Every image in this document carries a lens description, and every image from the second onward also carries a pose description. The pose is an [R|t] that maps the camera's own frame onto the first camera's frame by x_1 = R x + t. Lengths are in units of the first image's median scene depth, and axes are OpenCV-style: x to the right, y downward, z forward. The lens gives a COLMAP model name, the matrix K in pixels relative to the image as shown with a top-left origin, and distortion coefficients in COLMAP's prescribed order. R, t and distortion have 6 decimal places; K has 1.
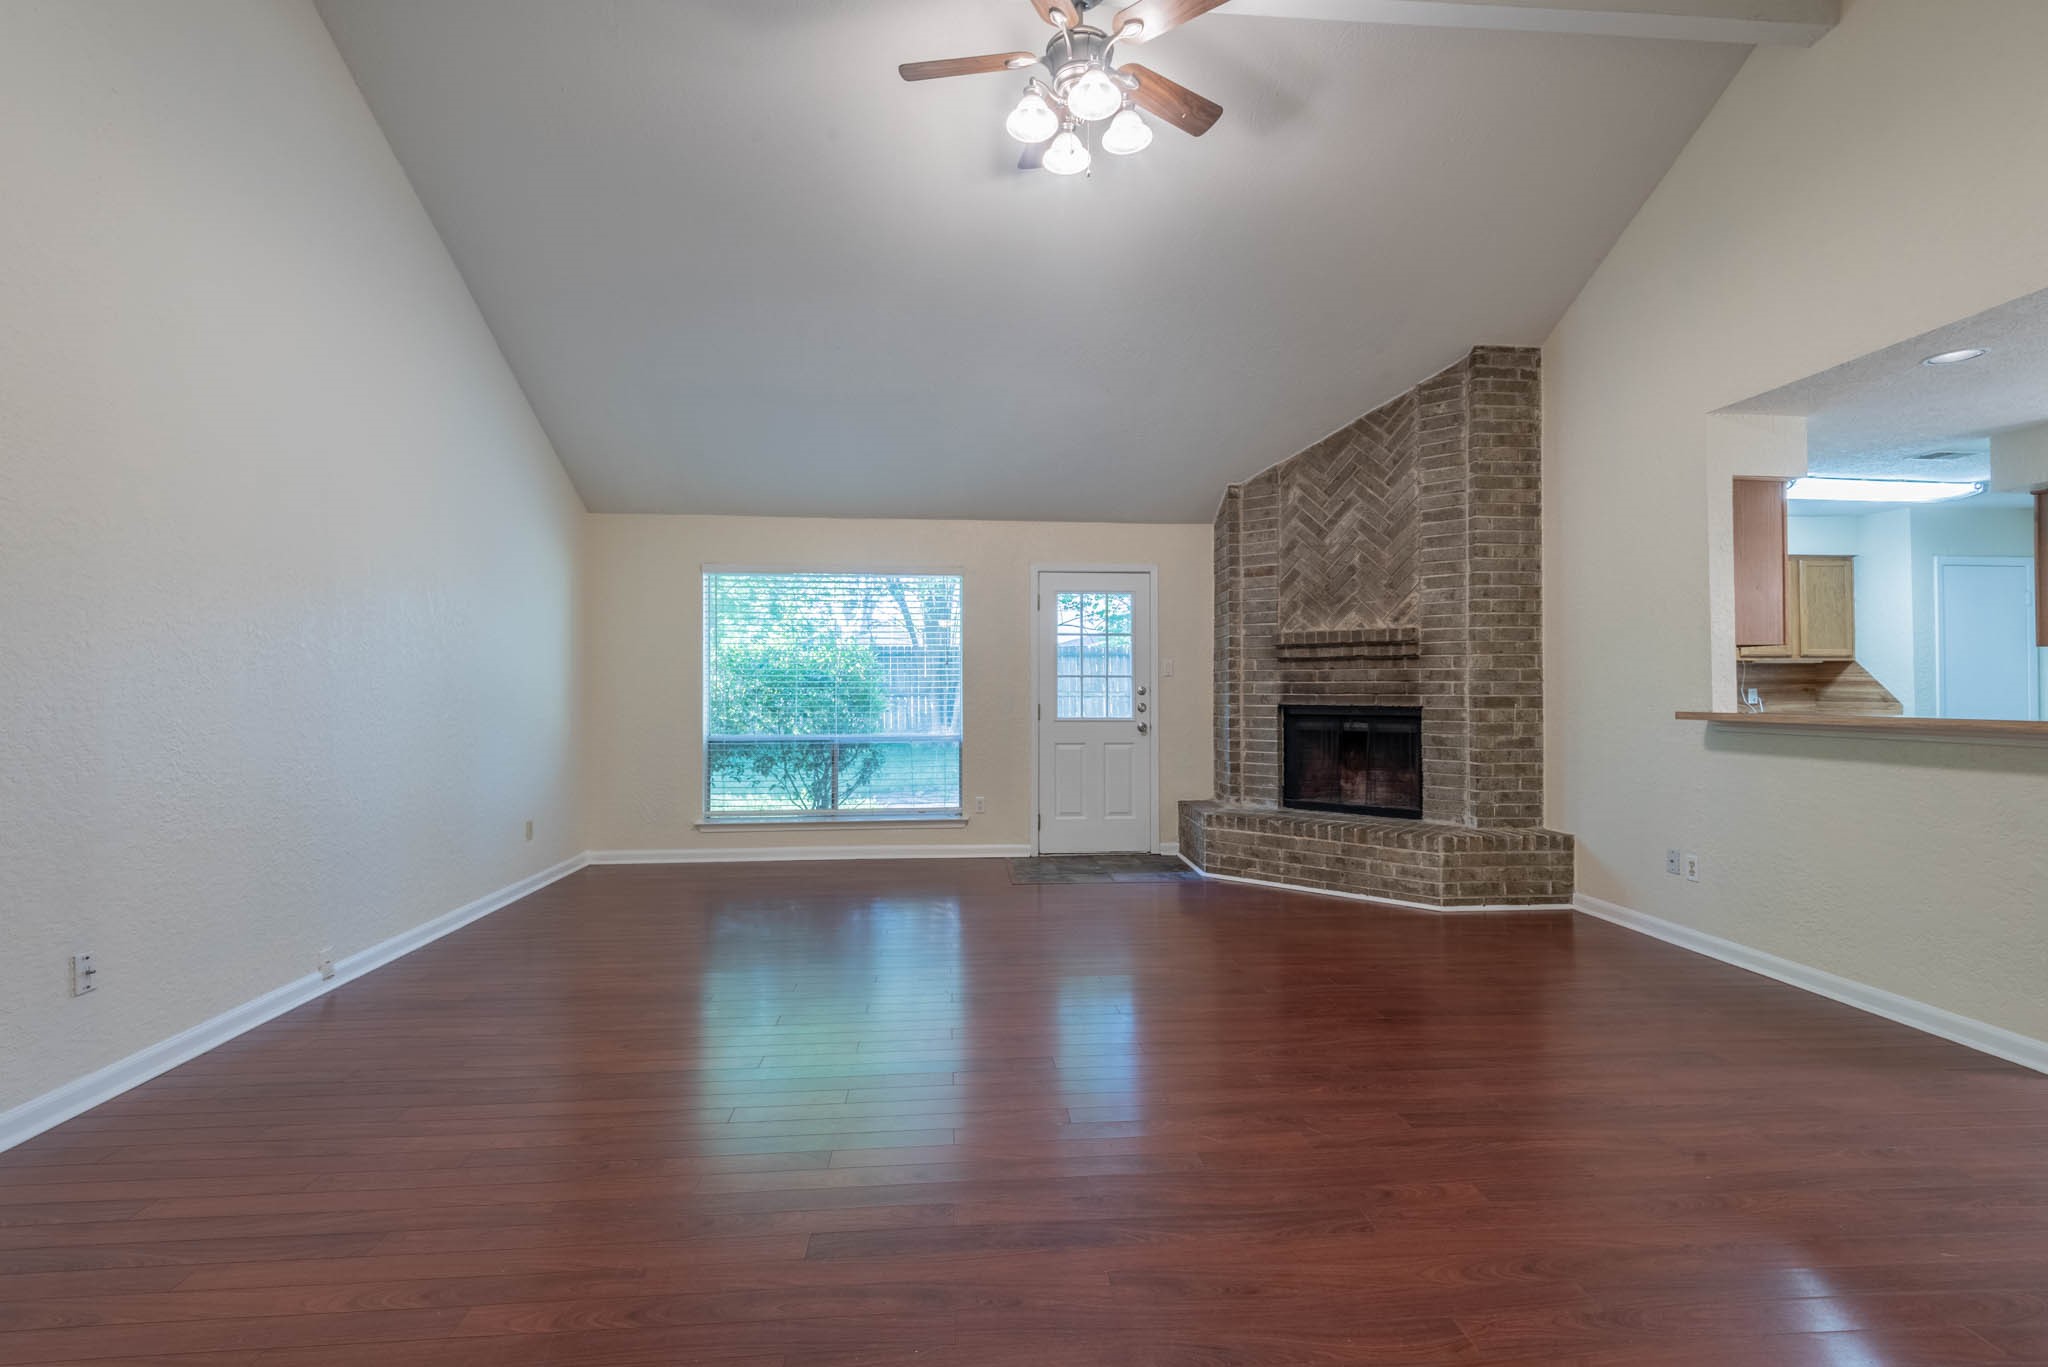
lens RADIAL K [[921.6, 0, 1022.3], [0, 921.6, 686.6], [0, 0, 1]] dist [0.029286, -0.018063]
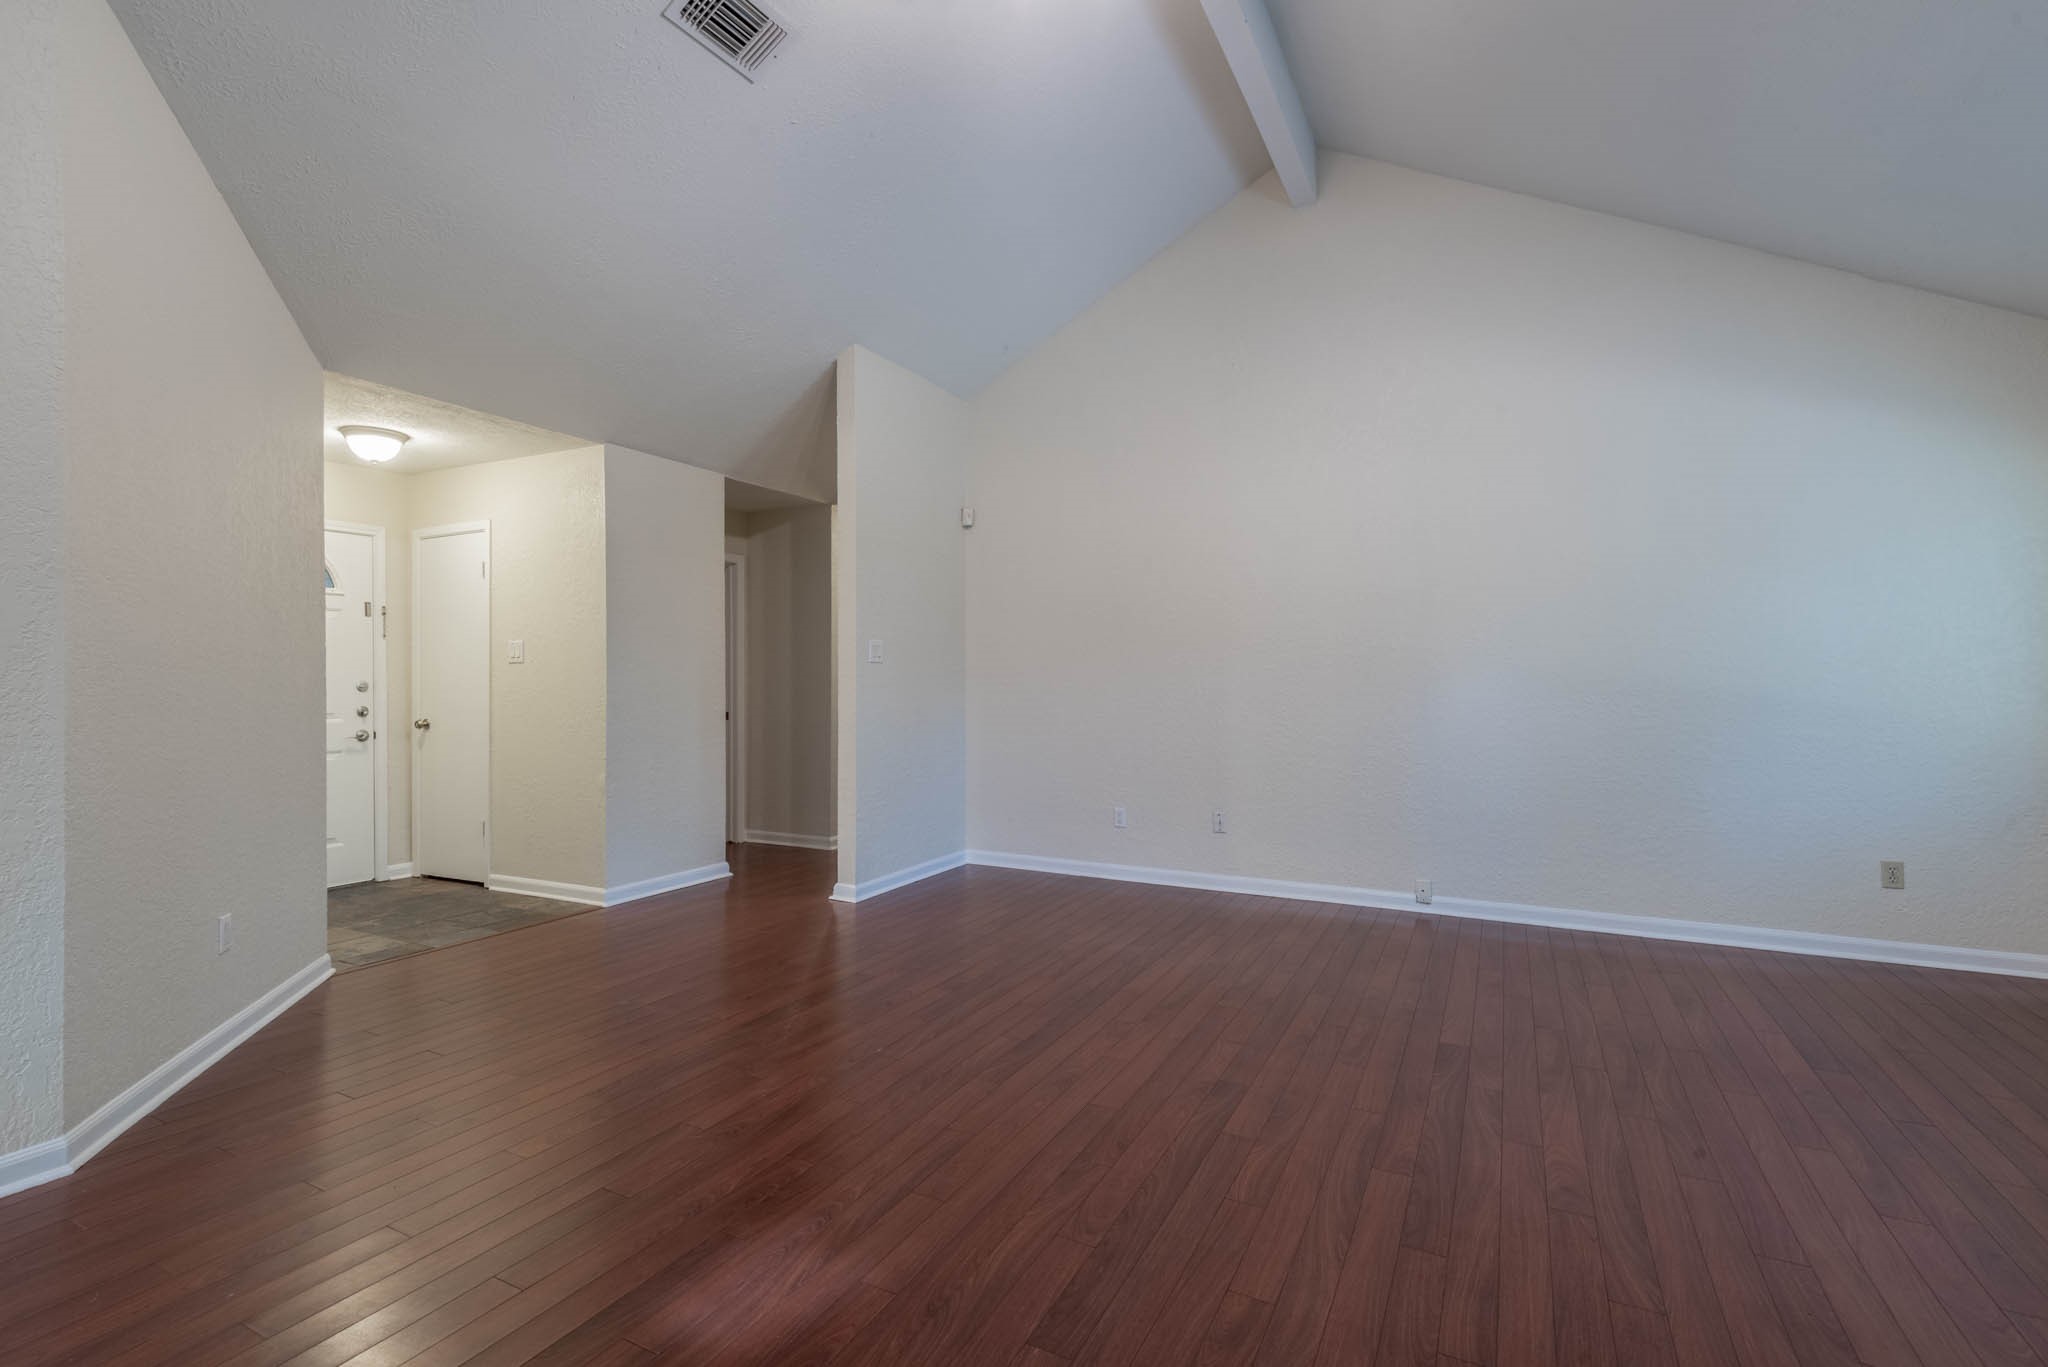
lens RADIAL K [[921.6, 0, 1022.3], [0, 921.6, 686.6], [0, 0, 1]] dist [0.029286, -0.018063]
pose [[-0.567685, 0.000981, -0.823245, 0.395156], [0.005243, 0.999983, -0.002424, 0.006567], [0.823229, -0.005693, -0.567680, 0.783833]]
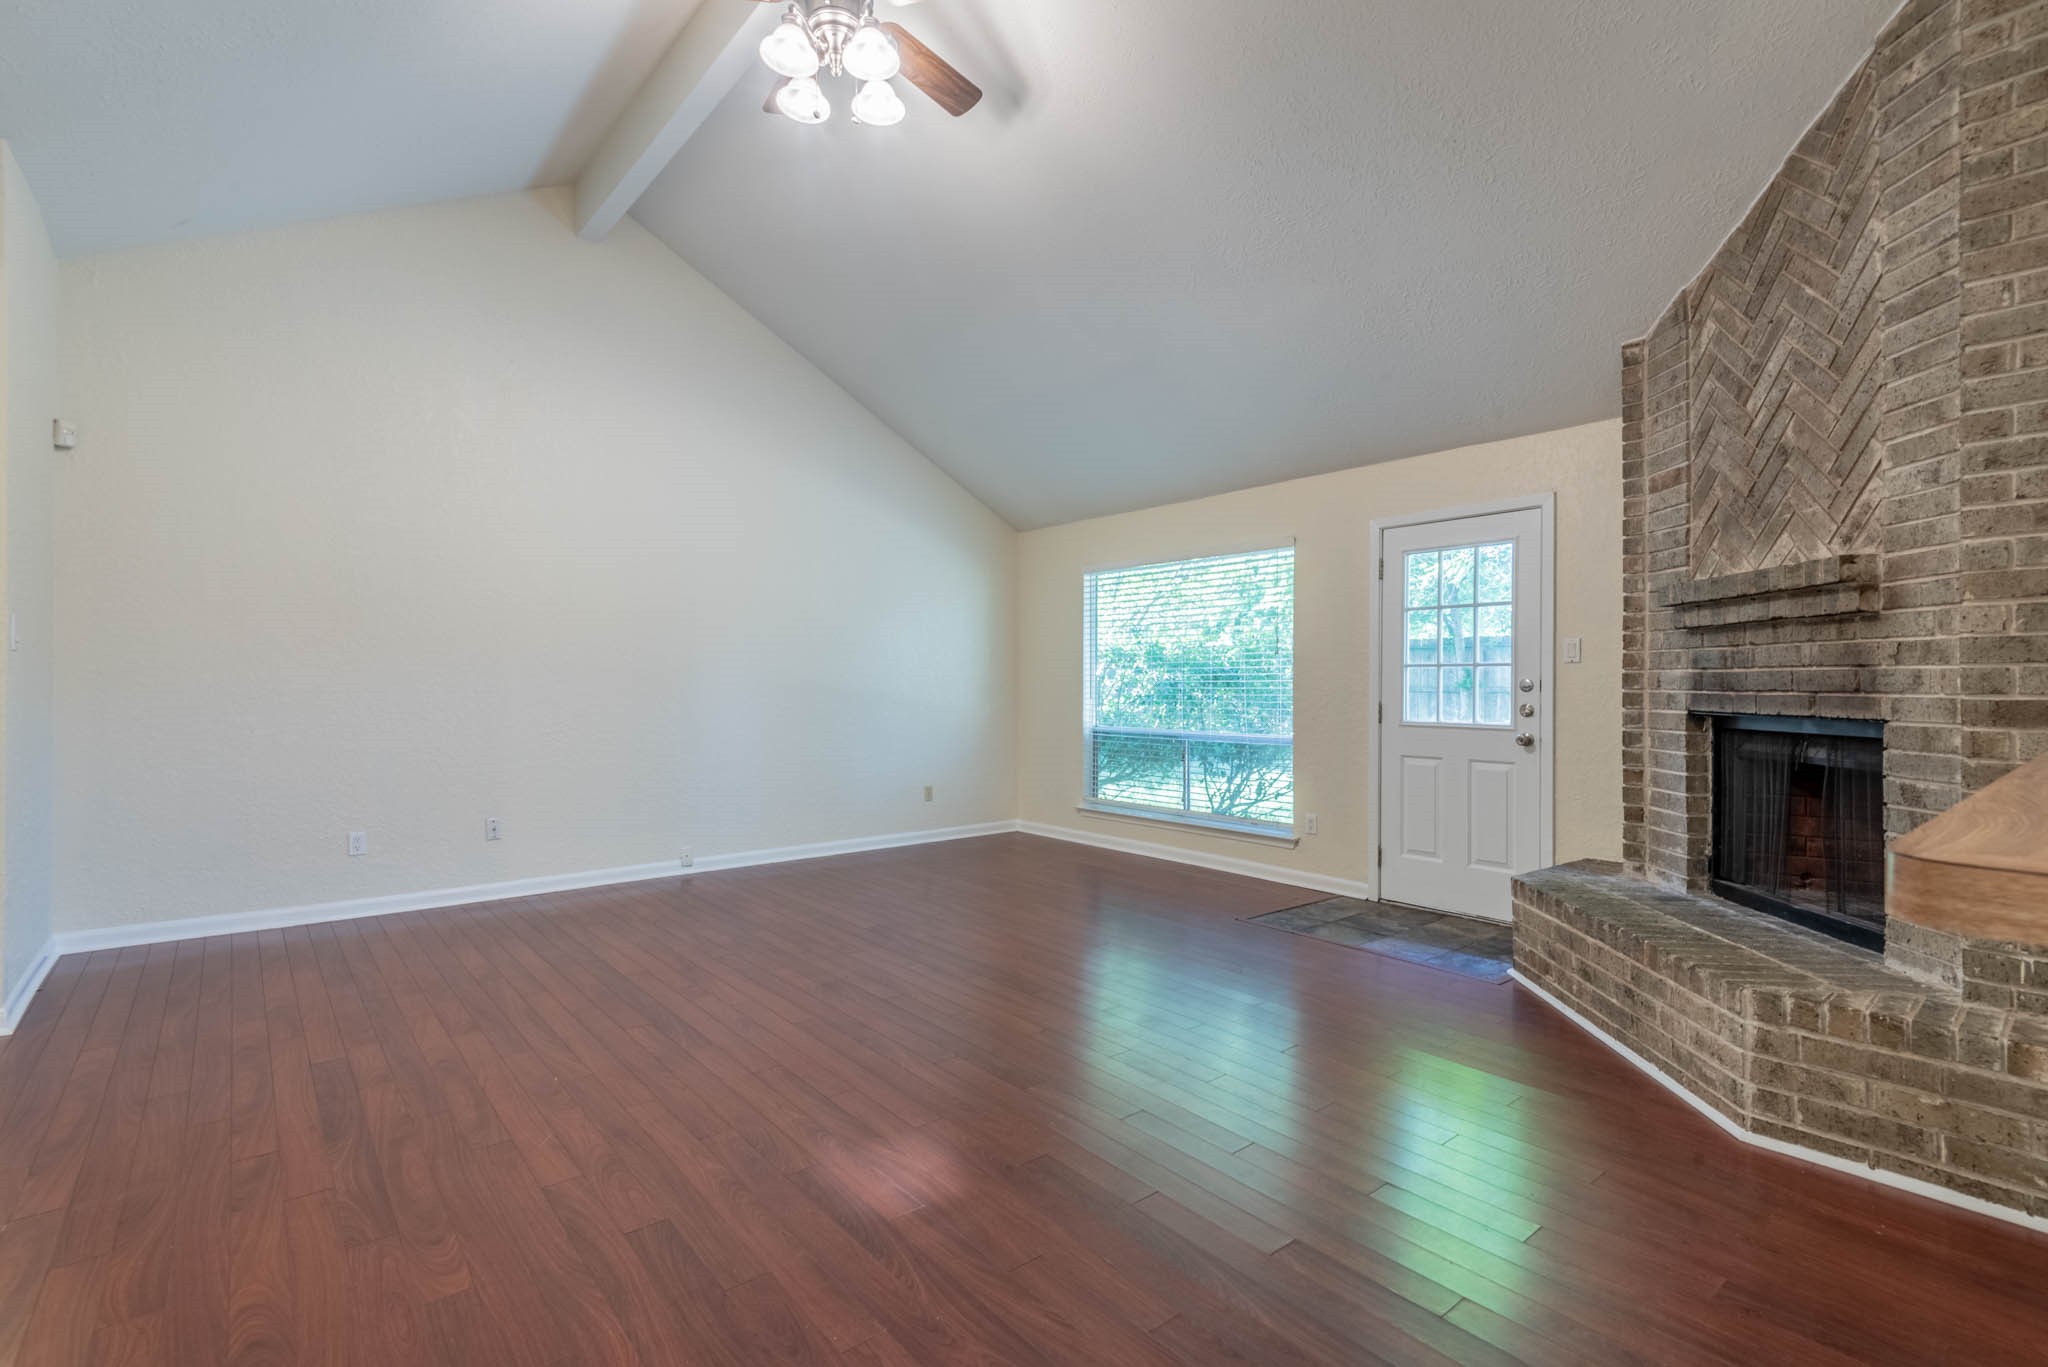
lens RADIAL K [[950.6, 0, 1024.0], [0, 950.6, 683.5], [0, 0, 1]] dist [0.000284, -0.000936]
pose [[0.560666, -0.000303, -0.828042, 0.561649], [0.002783, 0.999995, 0.001518, 0.001099], [0.828037, -0.003155, 0.560664, 0.352082]]
